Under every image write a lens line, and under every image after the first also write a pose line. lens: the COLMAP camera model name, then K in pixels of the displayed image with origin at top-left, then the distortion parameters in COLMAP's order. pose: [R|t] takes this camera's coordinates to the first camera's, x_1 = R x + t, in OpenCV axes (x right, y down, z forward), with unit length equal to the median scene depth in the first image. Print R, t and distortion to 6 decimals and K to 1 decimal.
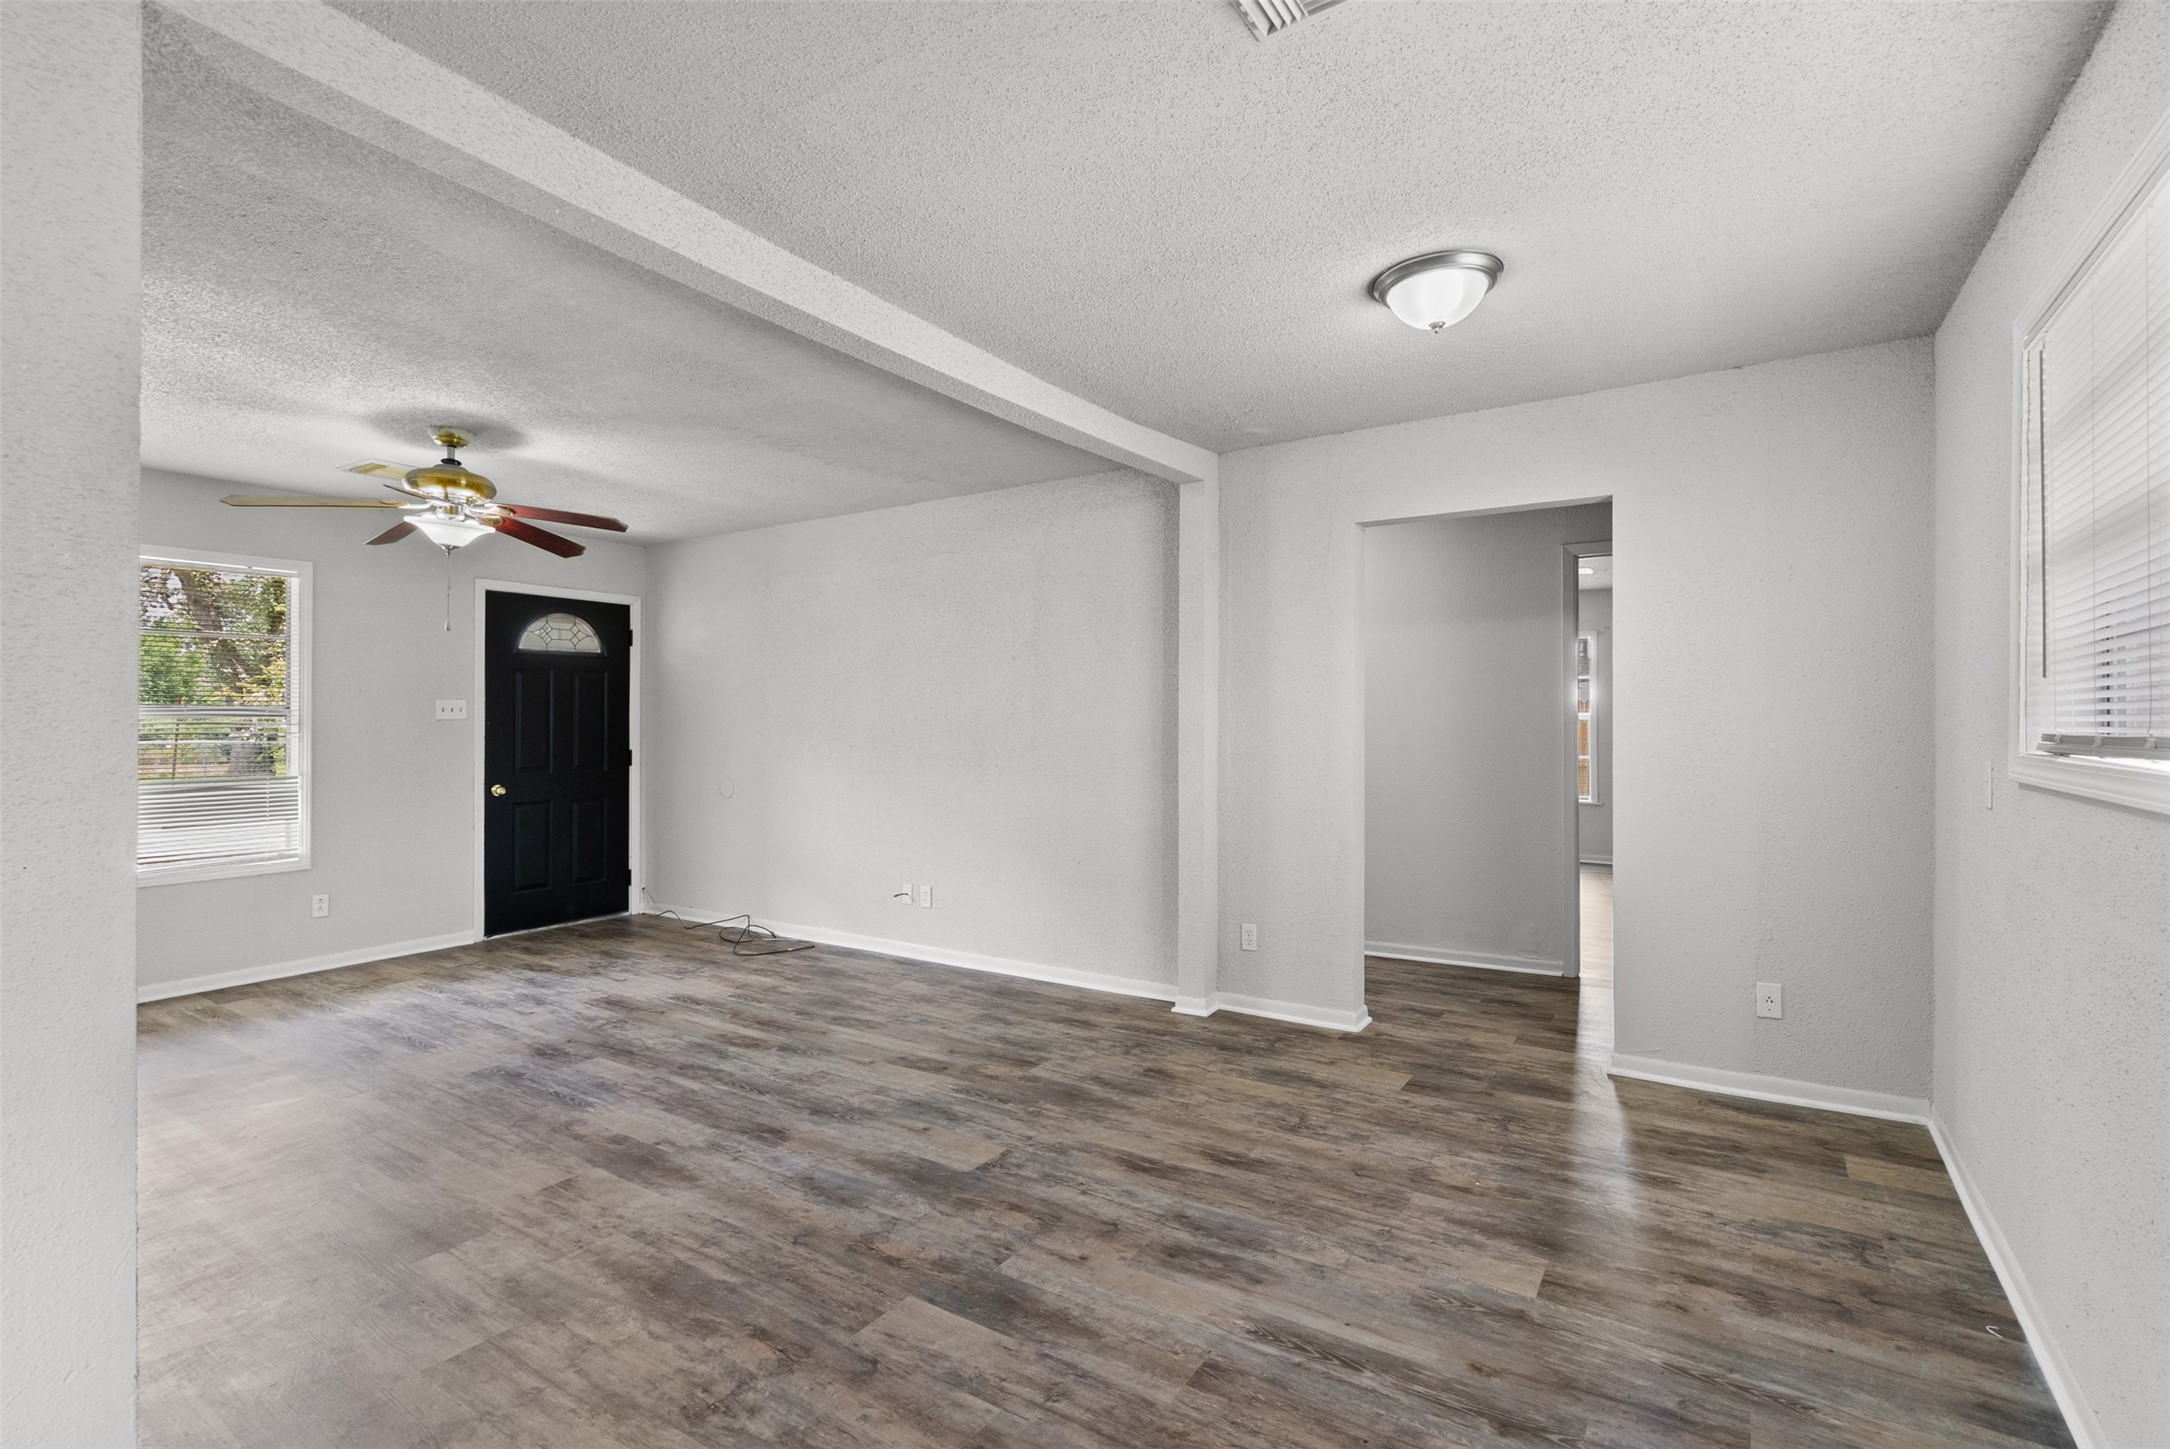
lens RADIAL K [[1002.8, 0, 1086.1], [0, 1002.8, 722.0], [0, 0, 1]] dist [-0.004021, -0.000470]
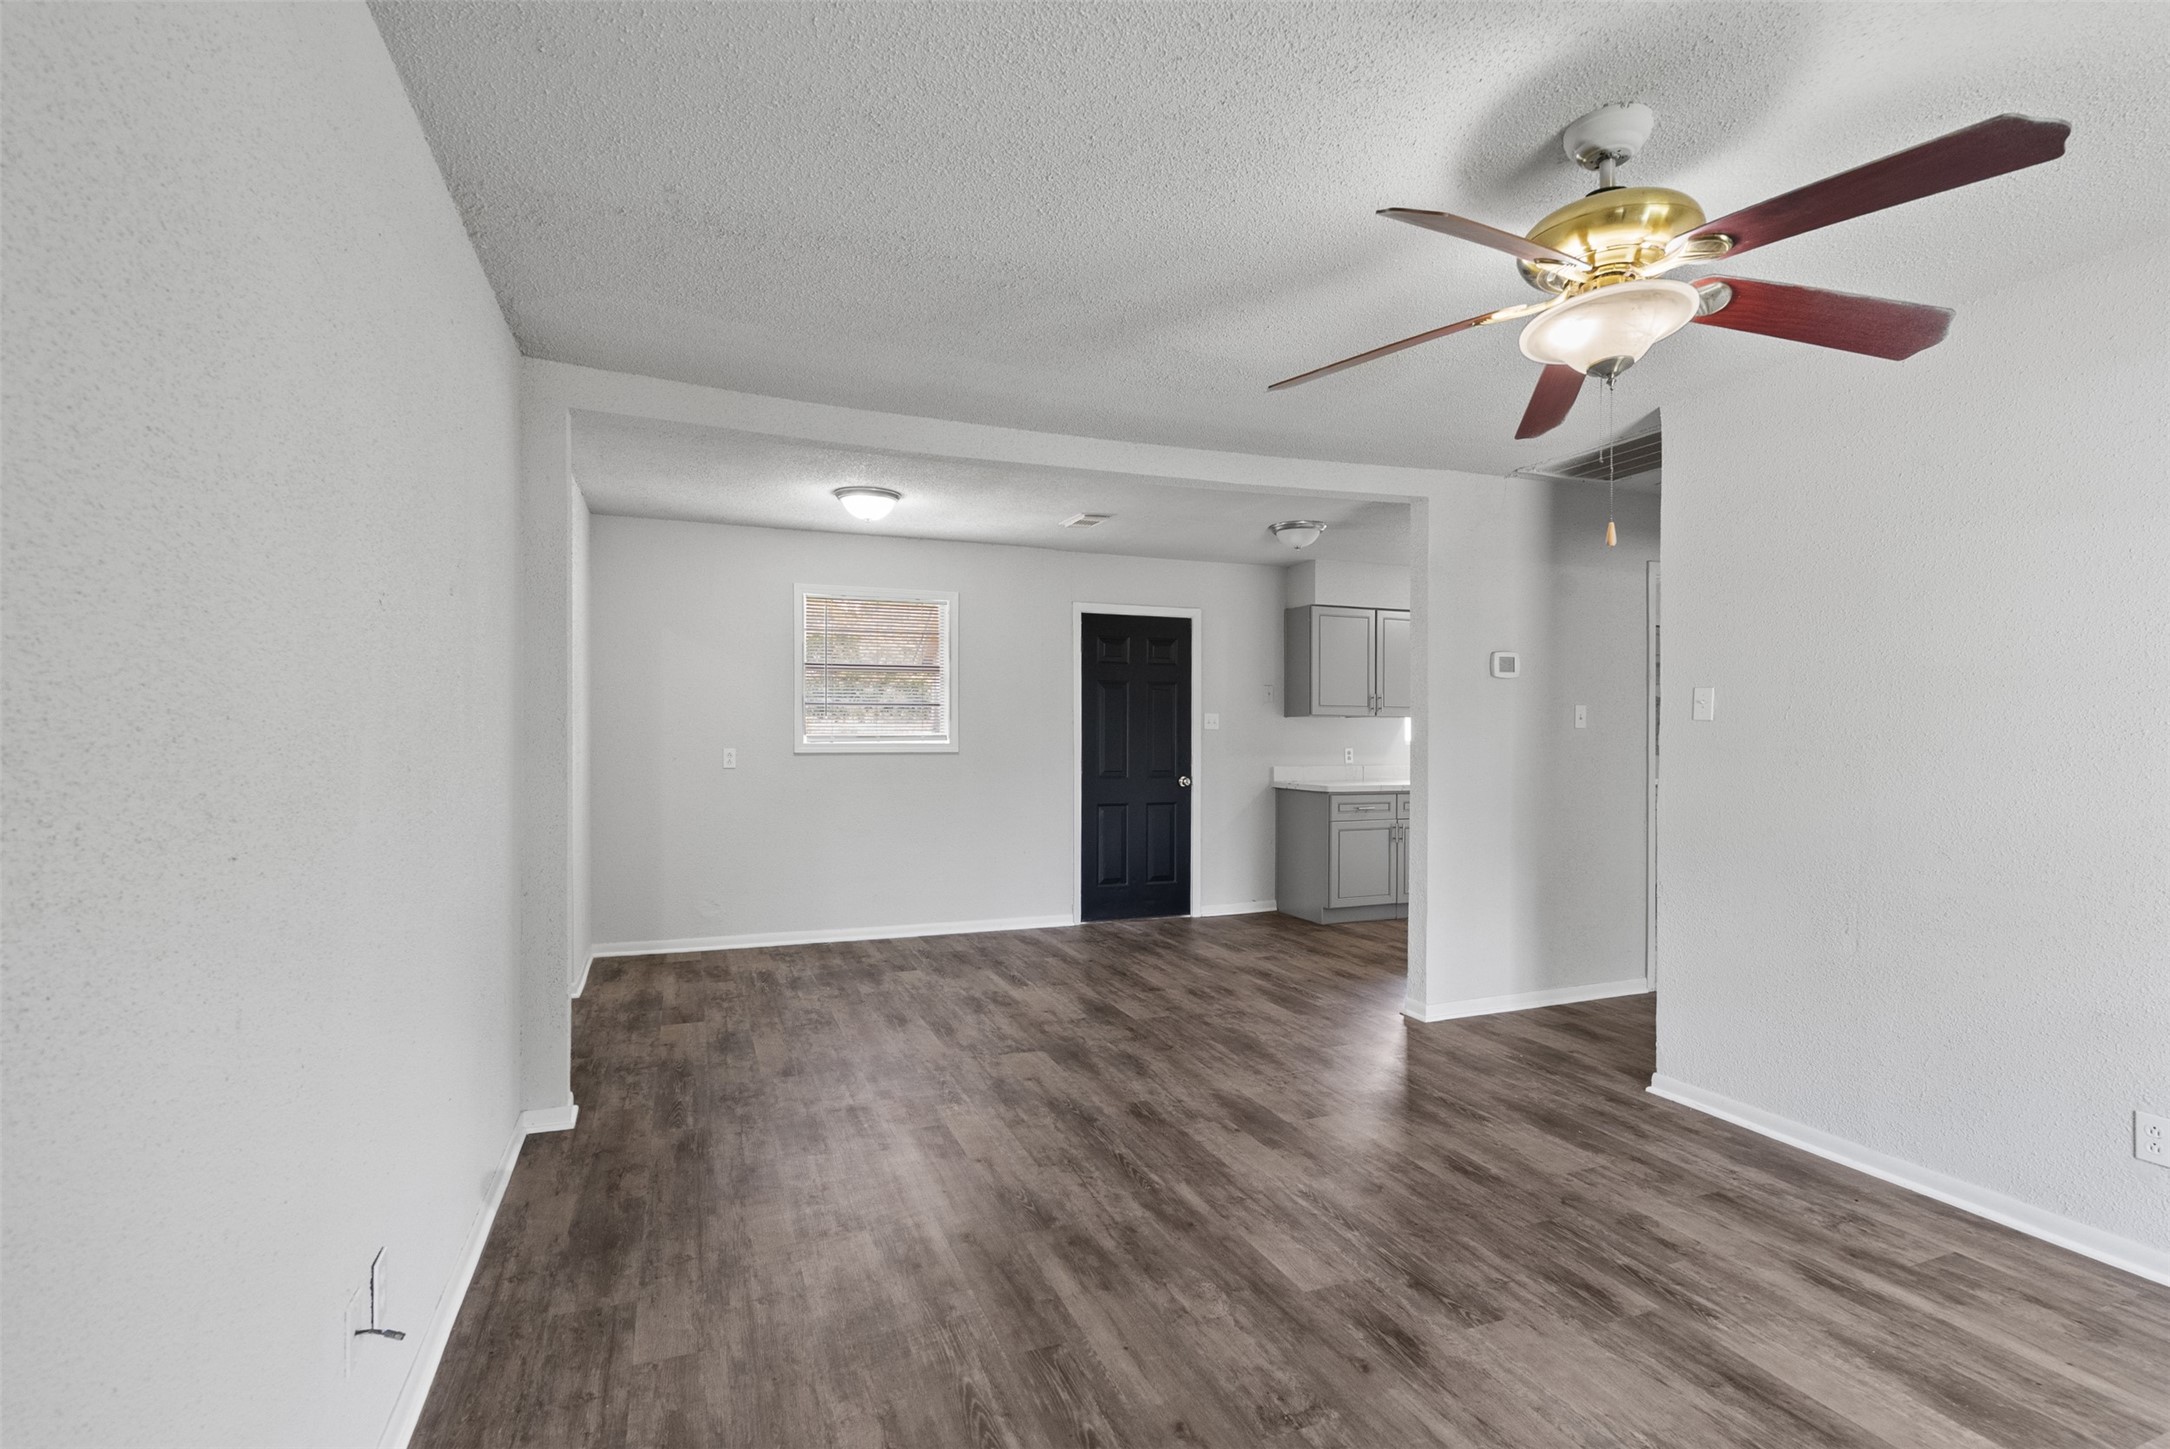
lens RADIAL K [[1002.8, 0, 1083.5], [0, 1002.8, 728.5], [0, 0, 1]] dist [-0.004021, -0.000470]
pose [[-0.817021, -0.000002, 0.576608, -0.900609], [-0.001569, 0.999996, -0.002221, -0.003067], [-0.576606, -0.002720, -0.817018, 1.948115]]
